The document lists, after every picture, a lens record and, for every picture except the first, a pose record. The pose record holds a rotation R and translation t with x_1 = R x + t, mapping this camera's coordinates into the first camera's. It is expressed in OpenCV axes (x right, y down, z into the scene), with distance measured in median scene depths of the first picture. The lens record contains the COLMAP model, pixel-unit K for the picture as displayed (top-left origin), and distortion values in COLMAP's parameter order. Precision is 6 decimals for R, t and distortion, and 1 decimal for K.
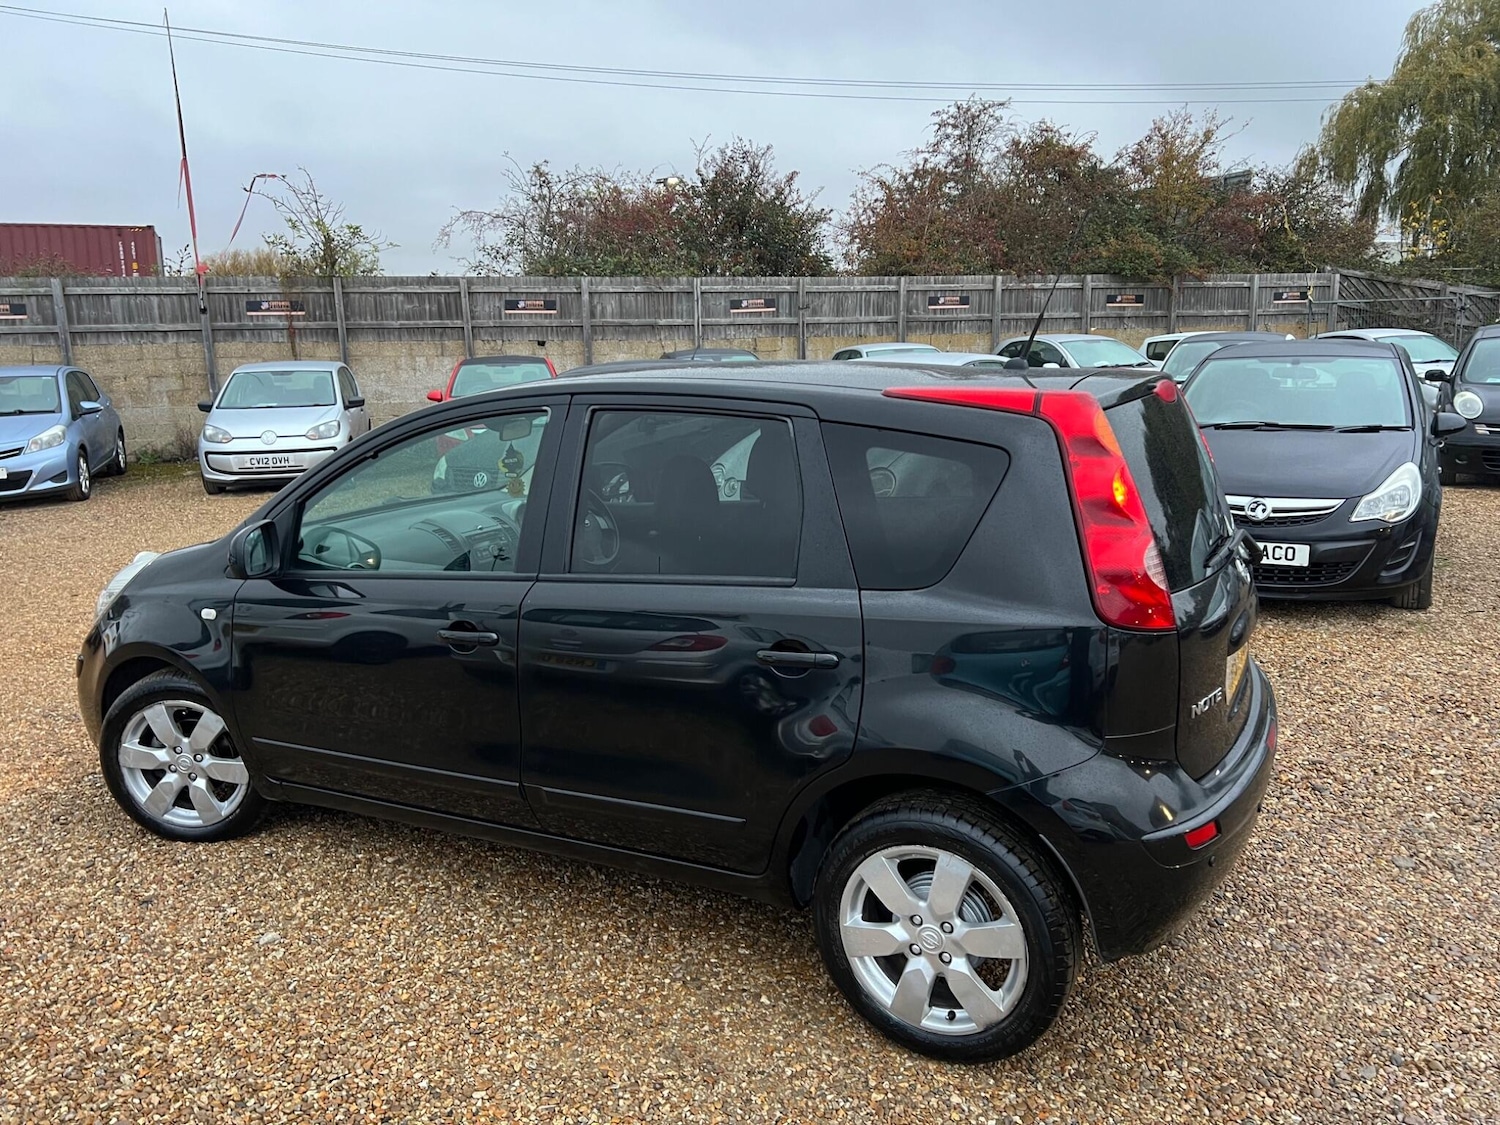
lens RADIAL K [[1123.9, 0, 757.3], [0, 1123.9, 537.3], [0, 0, 1]] dist [0.059739, -0.063664]
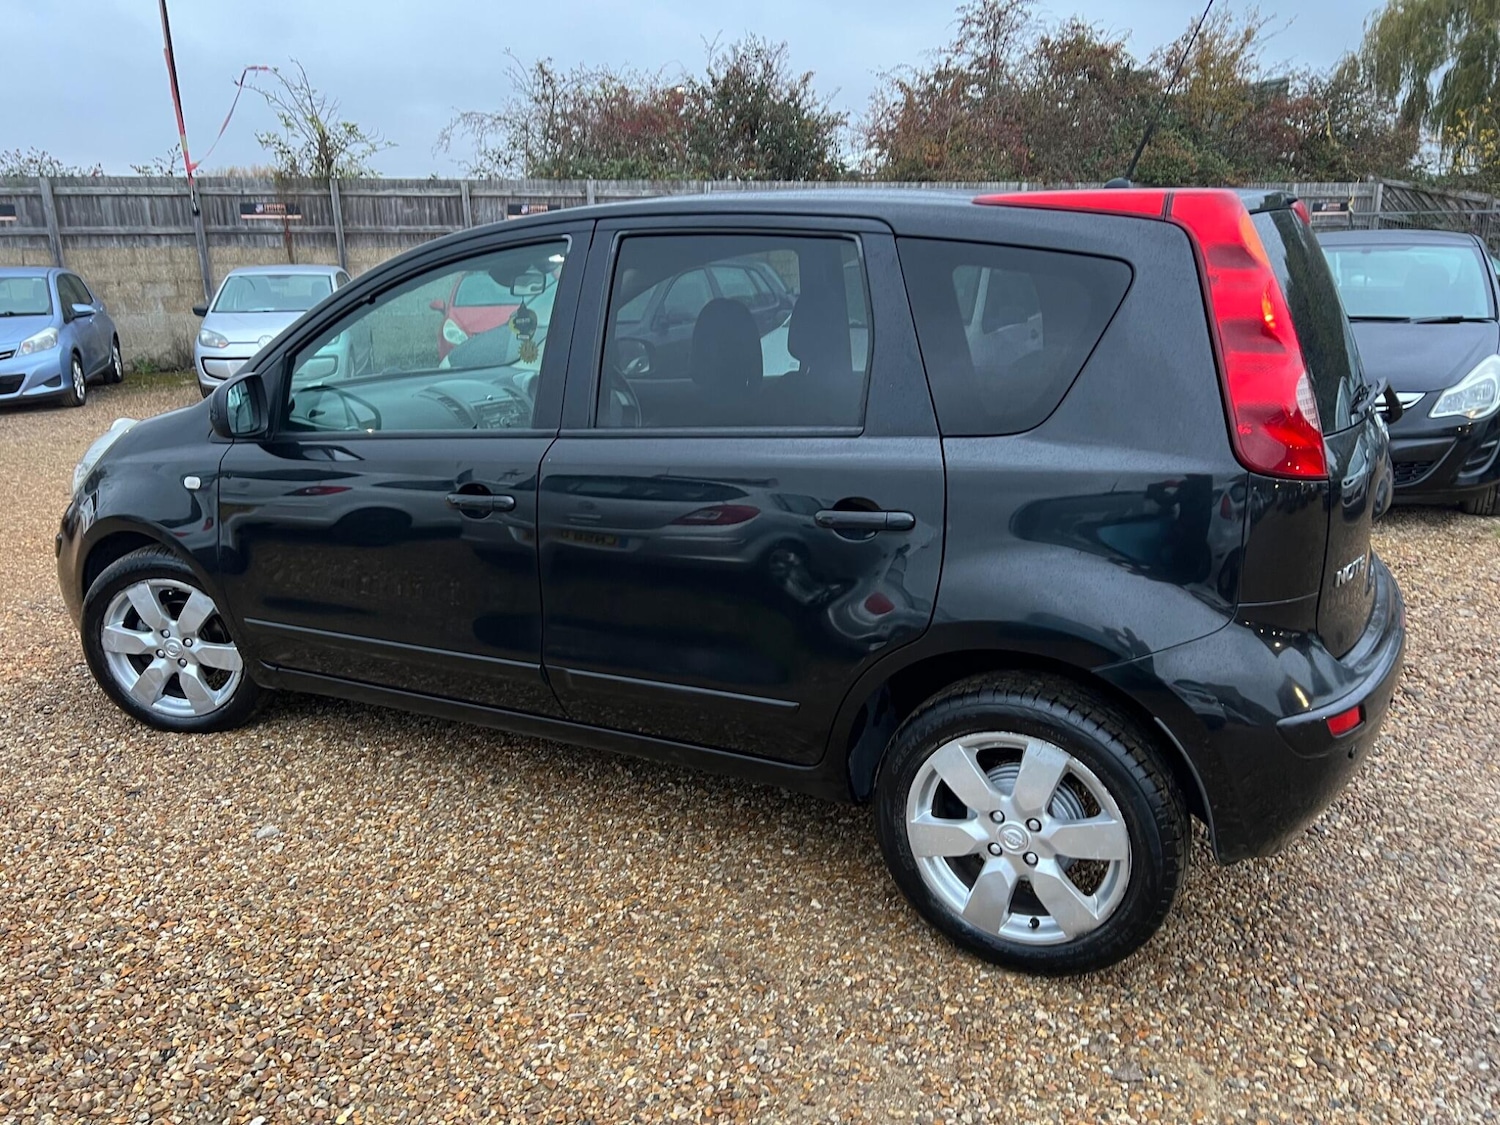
lens RADIAL K [[1123.9, 0, 741.9], [0, 1123.9, 558.3], [0, 0, 1]] dist [0.059739, -0.063664]
pose [[0.999832, 0.009646, -0.015606, -0.033584], [-0.008376, 0.996797, 0.079536, 0.053984], [0.016323, -0.079392, 0.996710, 0.107696]]
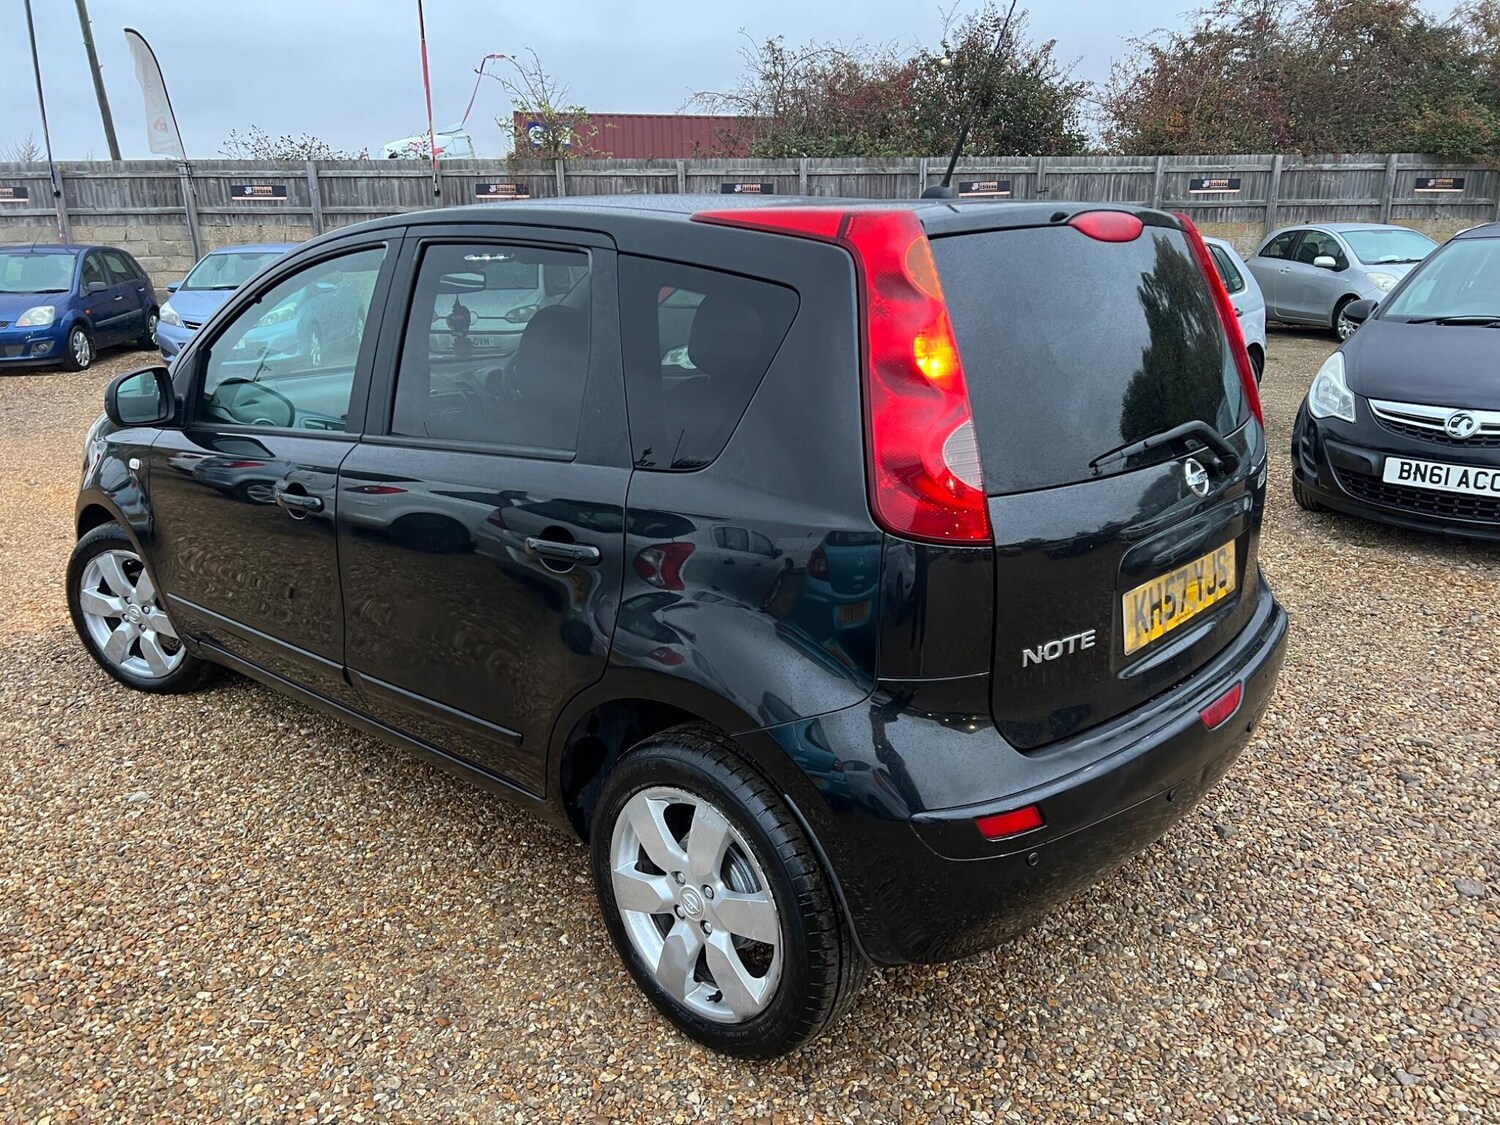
lens RADIAL K [[1123.9, 0, 757.3], [0, 1123.9, 545.4], [0, 0, 1]] dist [0.059739, -0.063664]
pose [[0.970082, 0.074973, -0.230910, 0.273236], [-0.053450, 0.993740, 0.098101, 0.013538], [0.236820, -0.082824, 0.968017, 0.185127]]
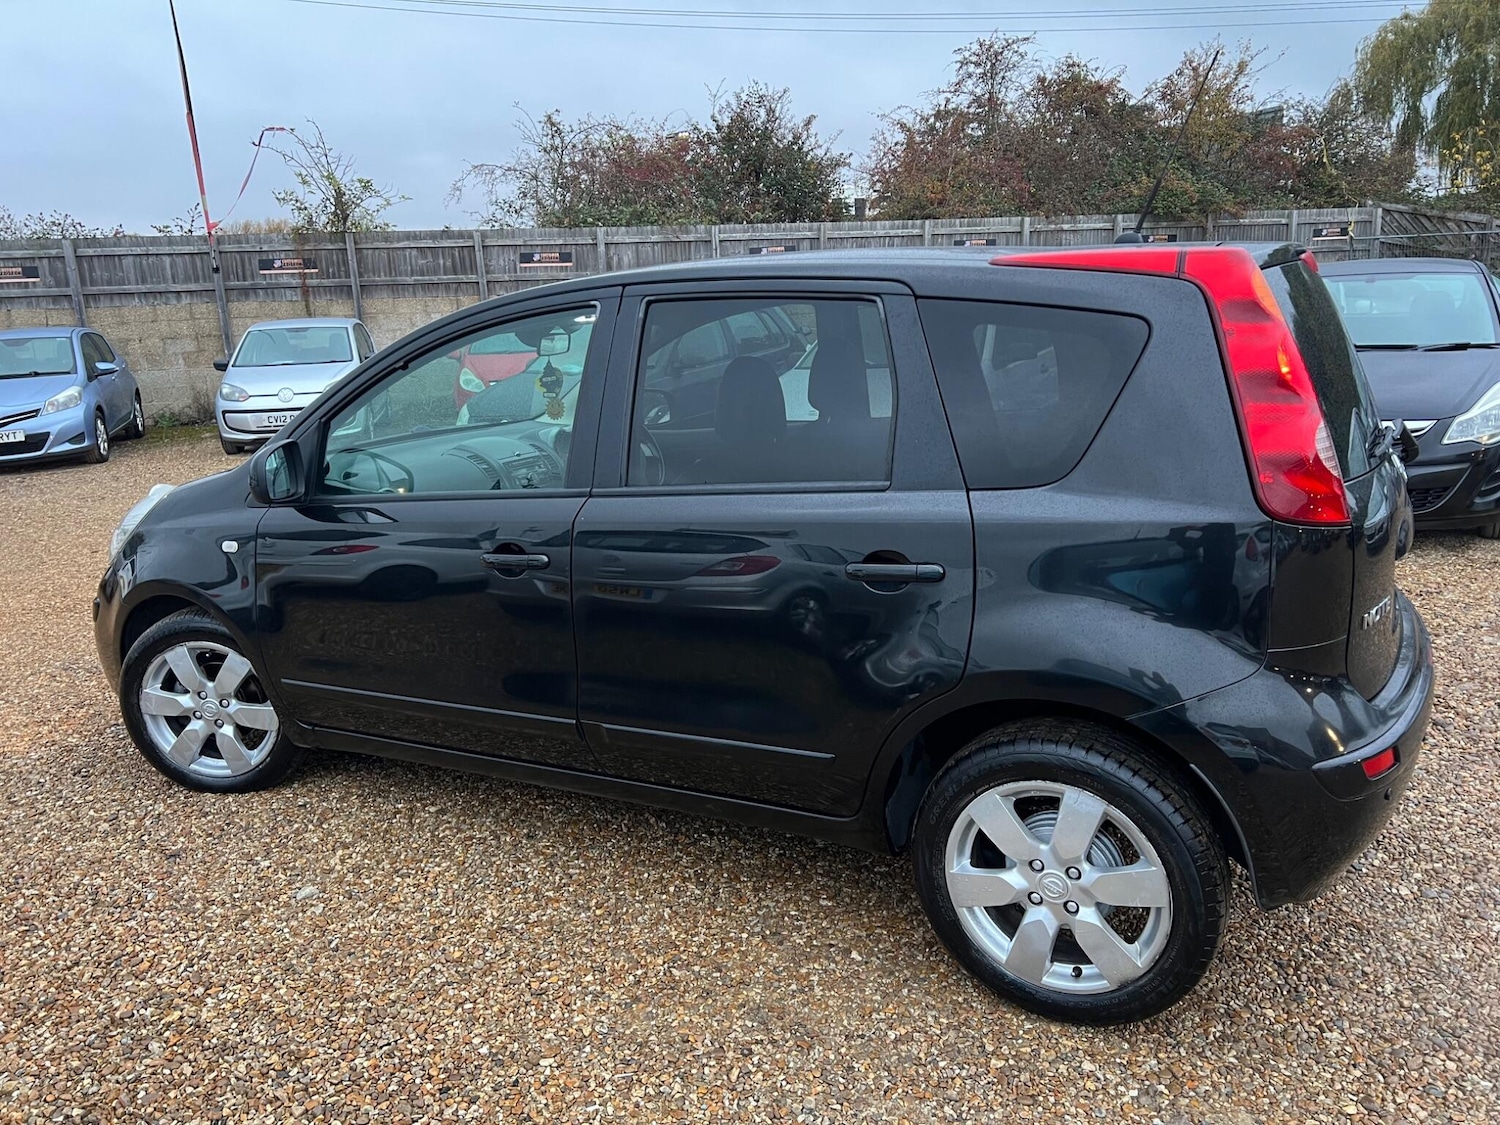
lens RADIAL K [[1123.9, 0, 743.6], [0, 1123.9, 539.8], [0, 0, 1]] dist [0.059739, -0.063664]
pose [[0.999546, -0.016376, -0.025280, -0.045033], [0.017233, 0.999272, 0.034039, 0.039274], [0.024704, -0.034459, 0.999101, 0.094506]]
